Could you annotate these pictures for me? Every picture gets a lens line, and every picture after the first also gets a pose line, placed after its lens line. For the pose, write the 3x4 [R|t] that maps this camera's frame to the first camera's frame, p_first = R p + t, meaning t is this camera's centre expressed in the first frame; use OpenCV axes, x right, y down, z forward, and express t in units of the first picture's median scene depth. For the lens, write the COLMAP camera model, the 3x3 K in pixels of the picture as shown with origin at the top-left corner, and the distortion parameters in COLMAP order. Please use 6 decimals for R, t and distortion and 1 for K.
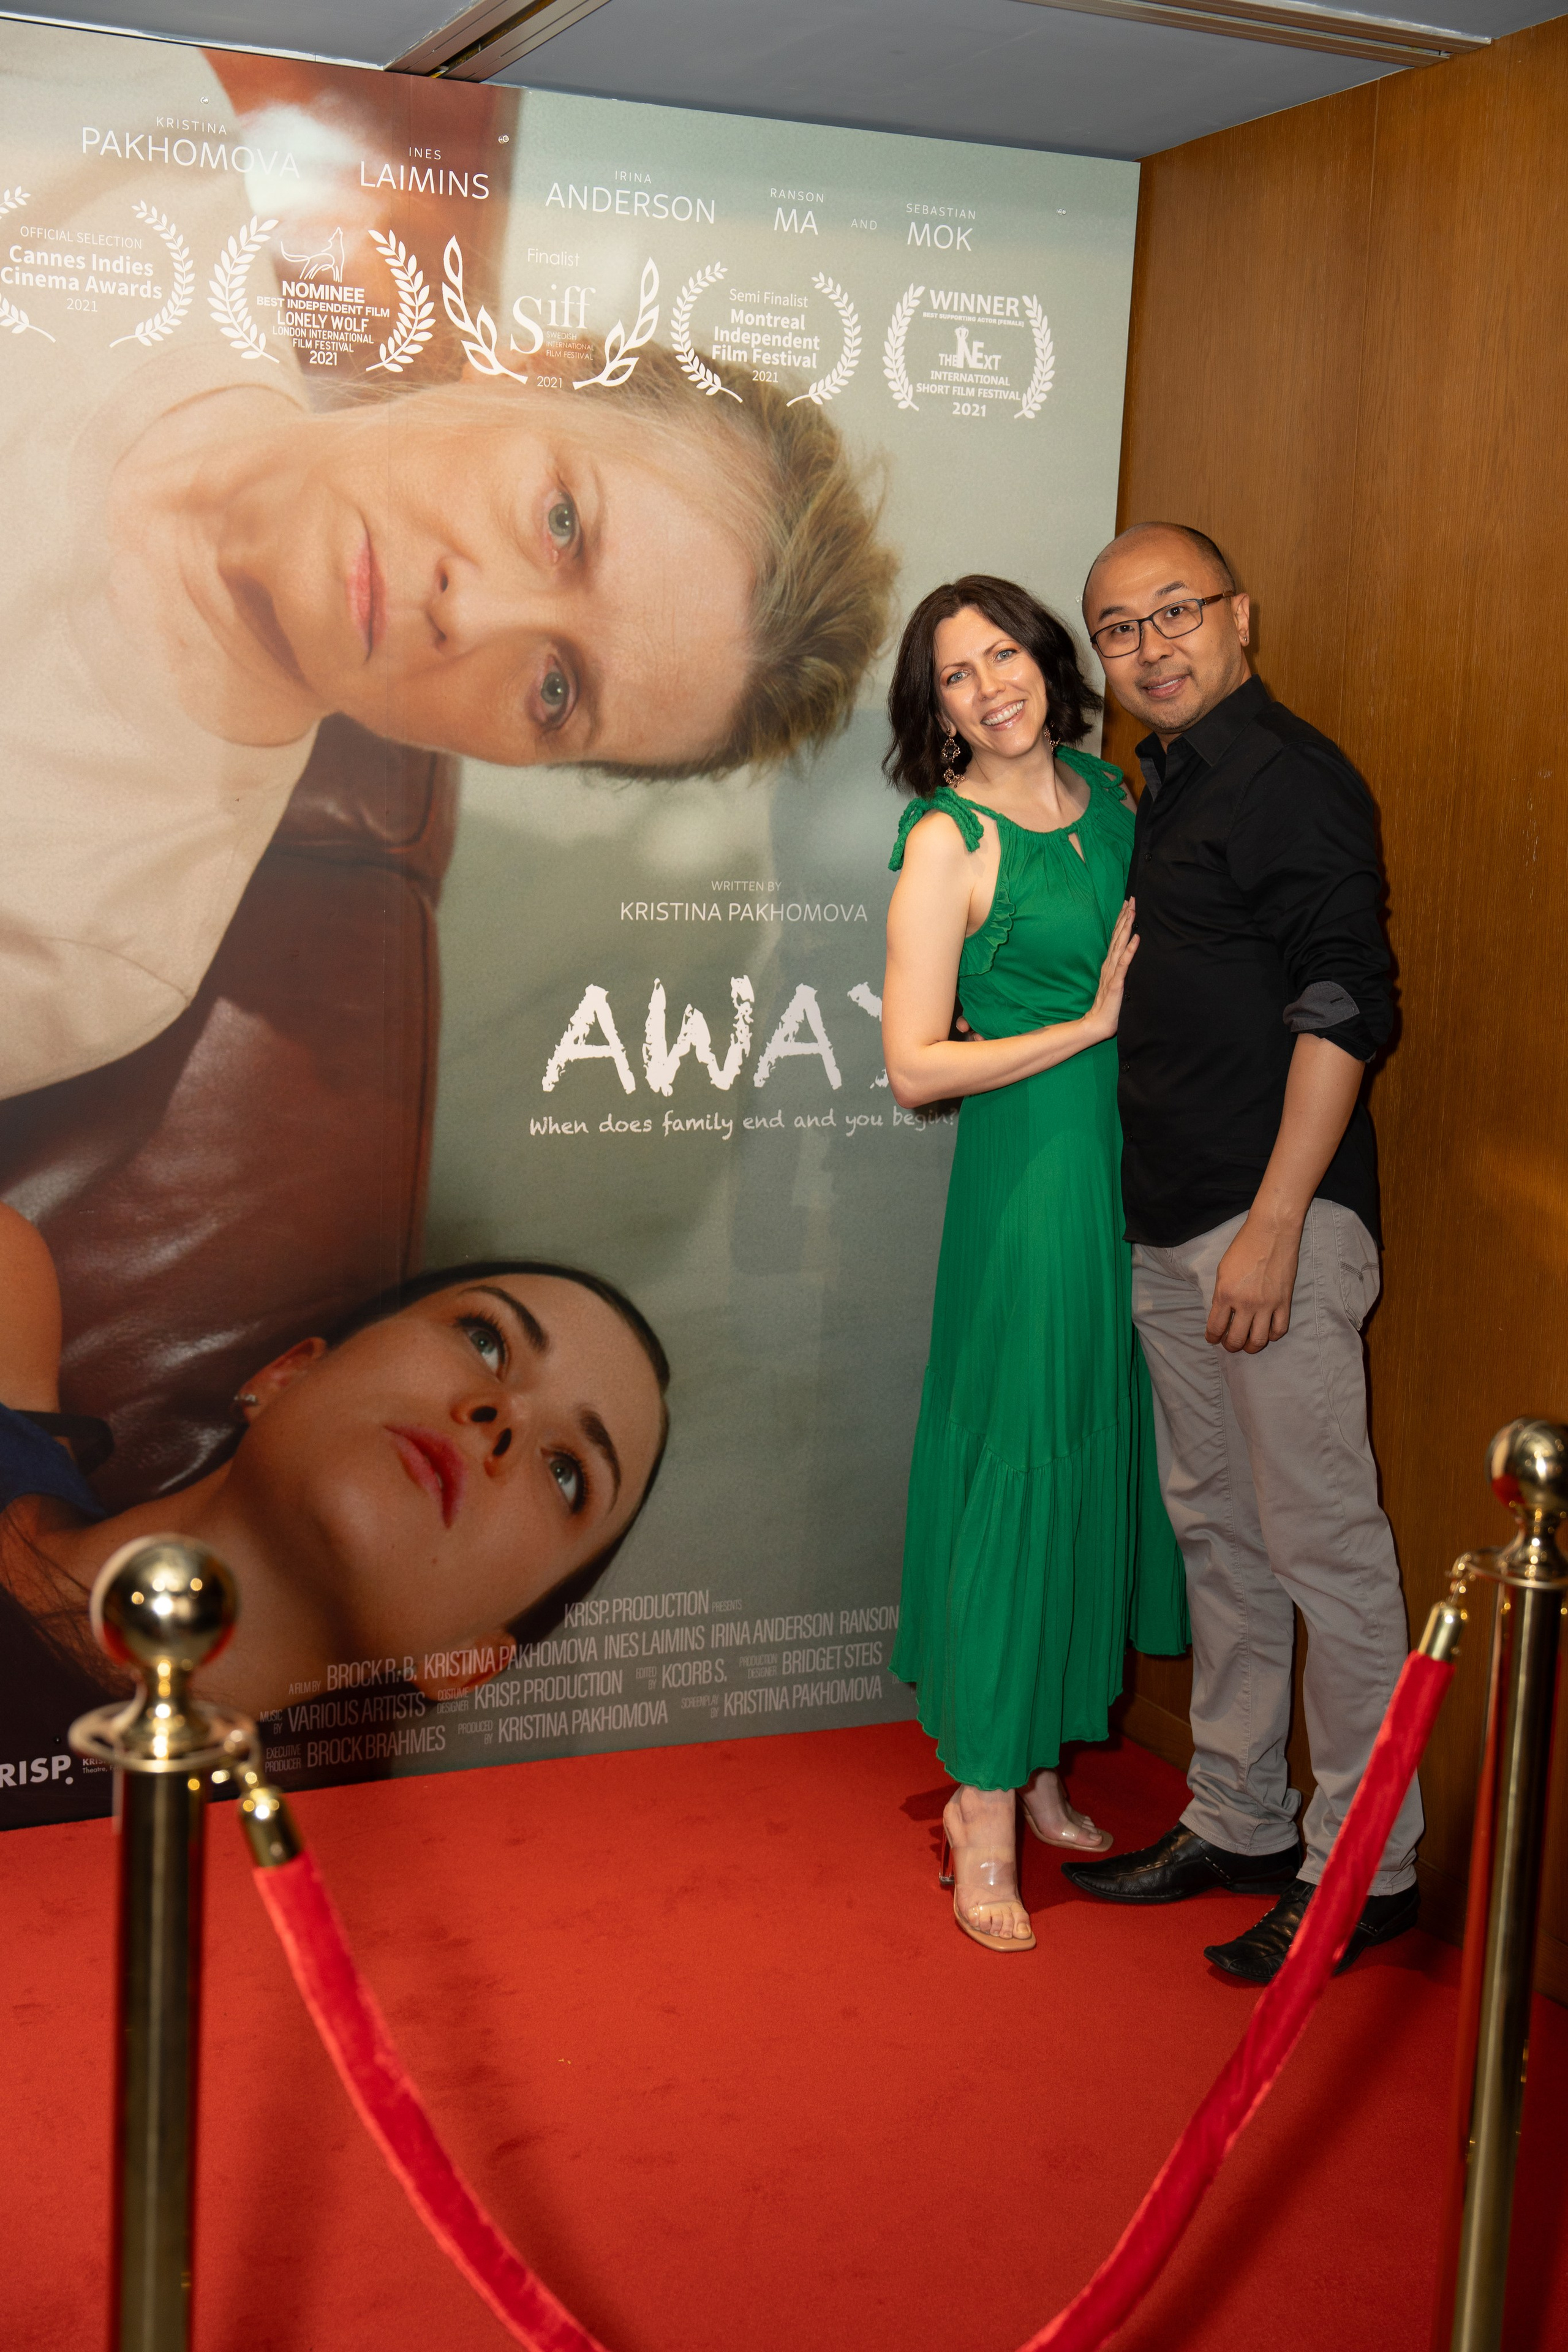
lens RADIAL K [[2802.3, 0, 779.6], [0, 2802.3, 1207.3], [0, 0, 1]] dist [0.022971, 0.000000]
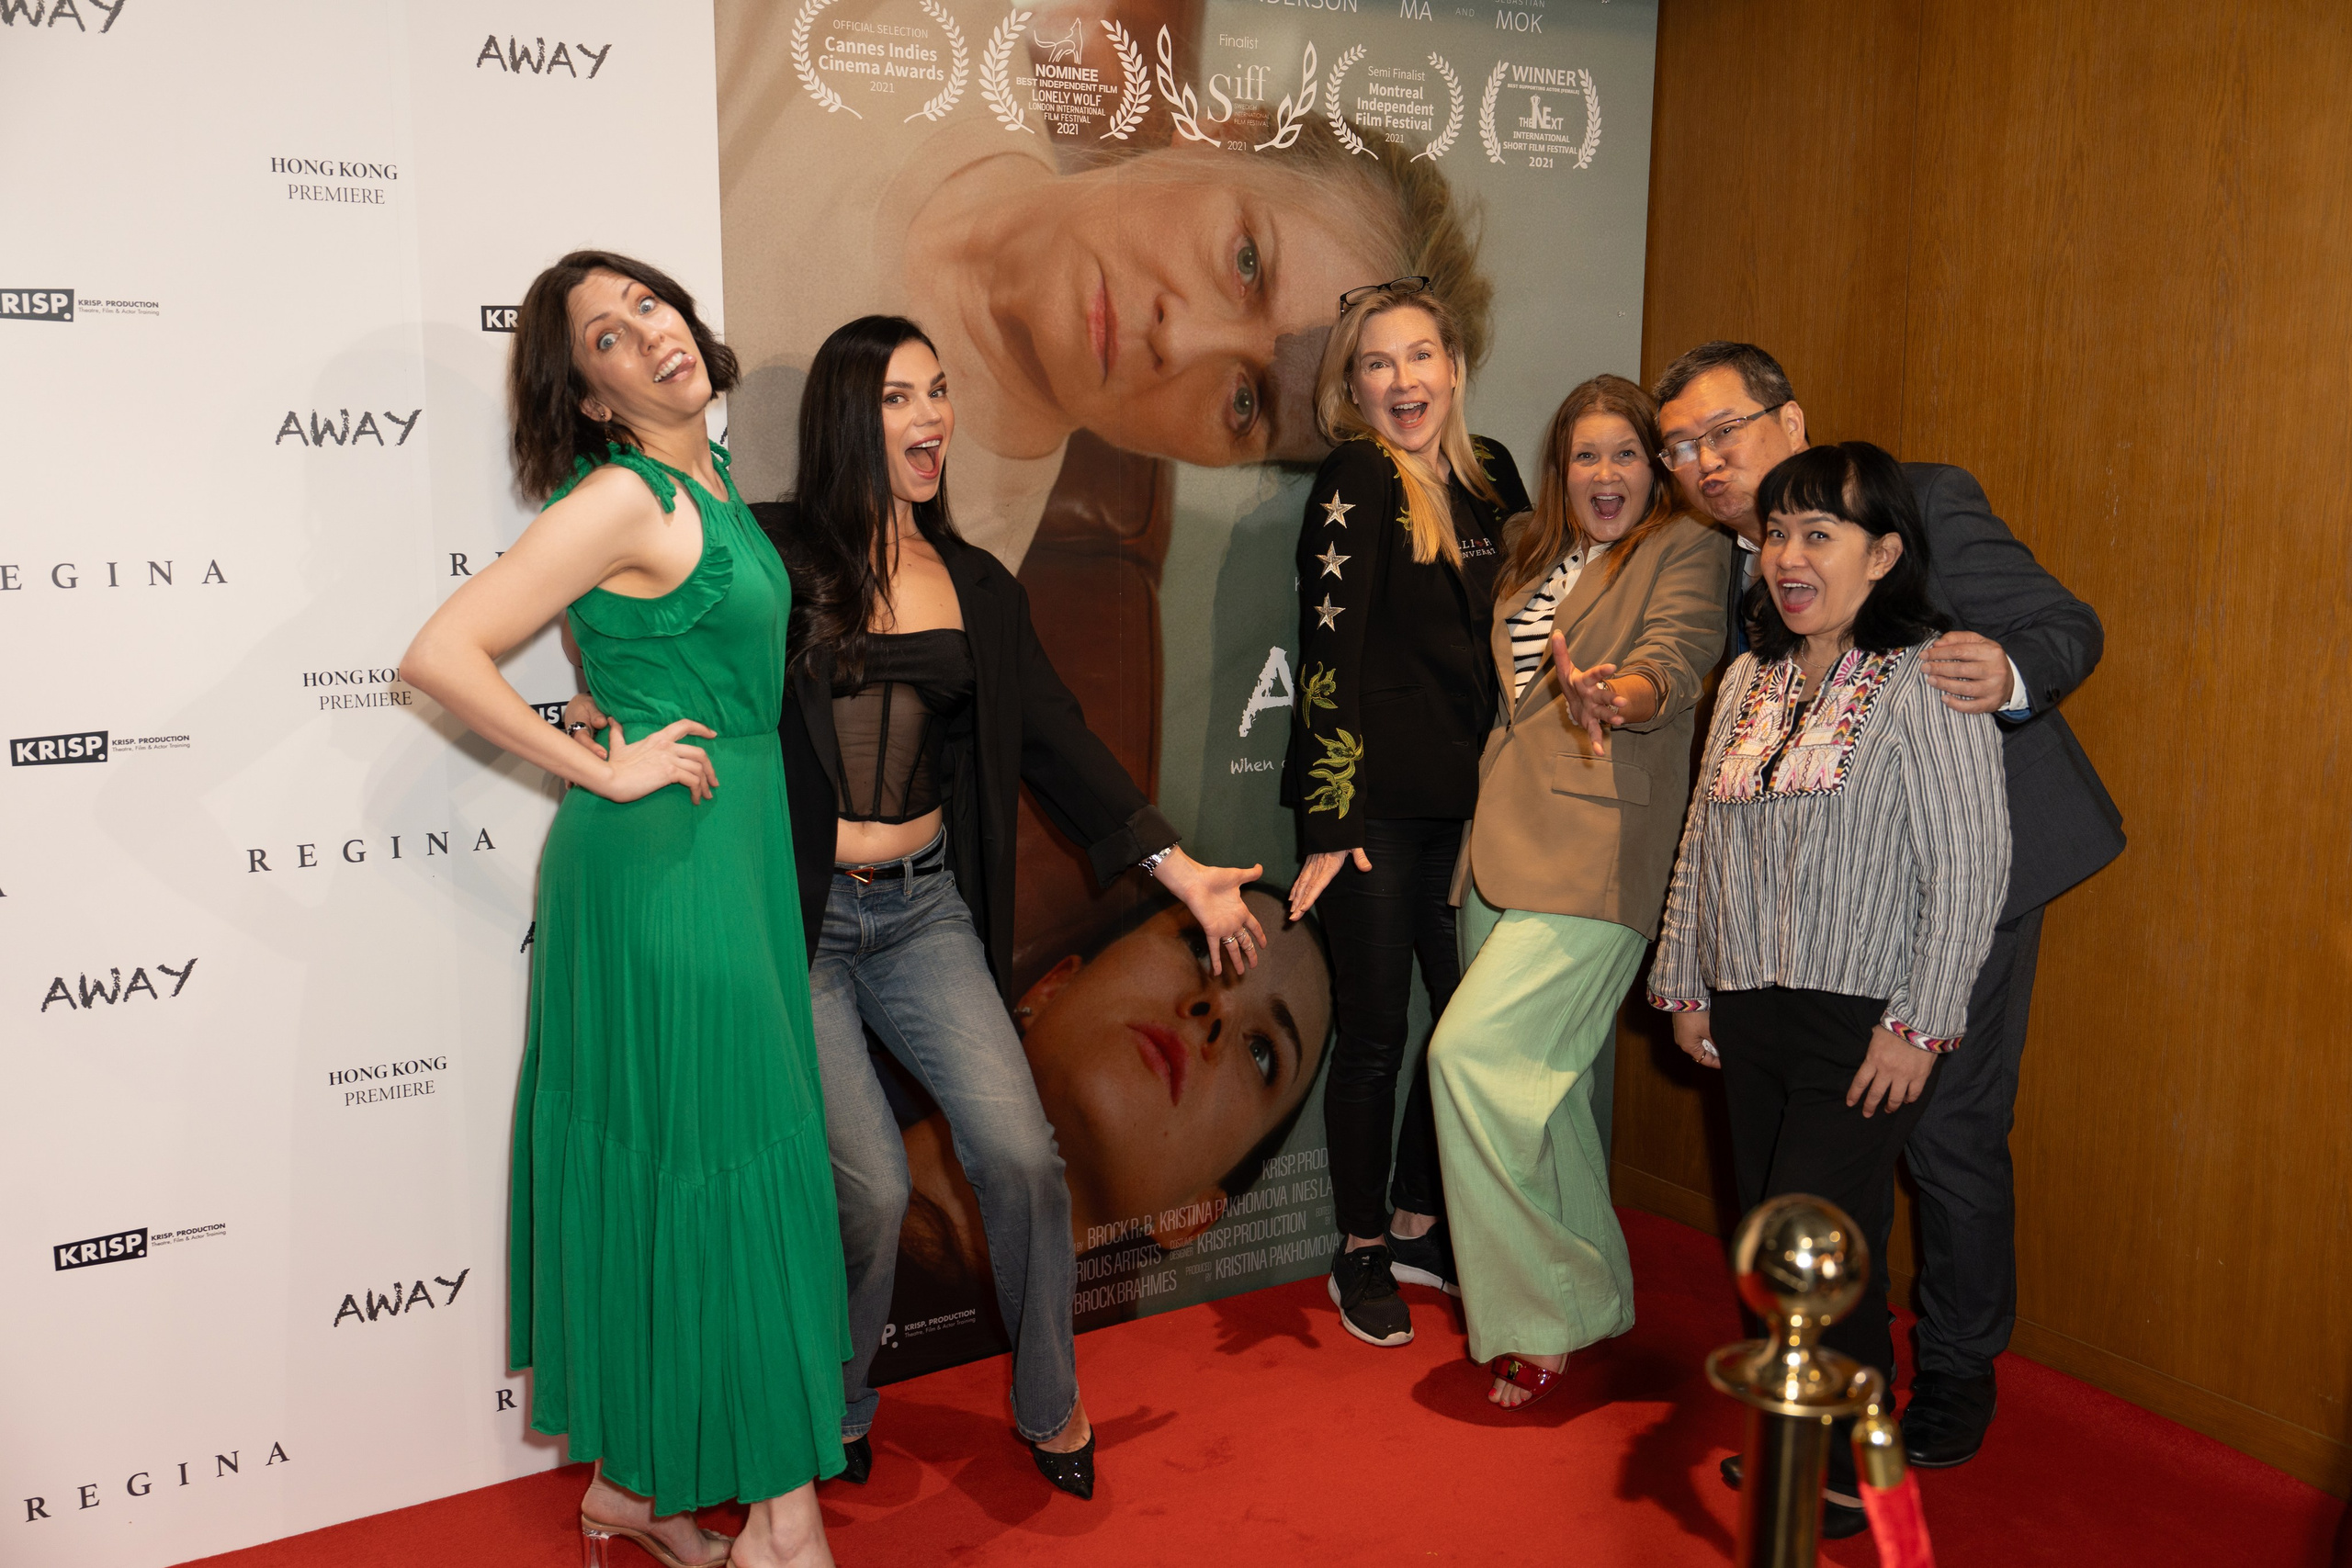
lens RADIAL K [[2178.9, 0, 1196.2], [0, 2178.9, 802.7], [0, 0, 1]] dist [0.006831, 0.000000]
pose [[0.990895, -0.055098, 0.122849, -0.227543], [0.054480, 0.998480, 0.008386, -0.023126], [-0.123124, -0.001617, 0.992390, 0.080077]]
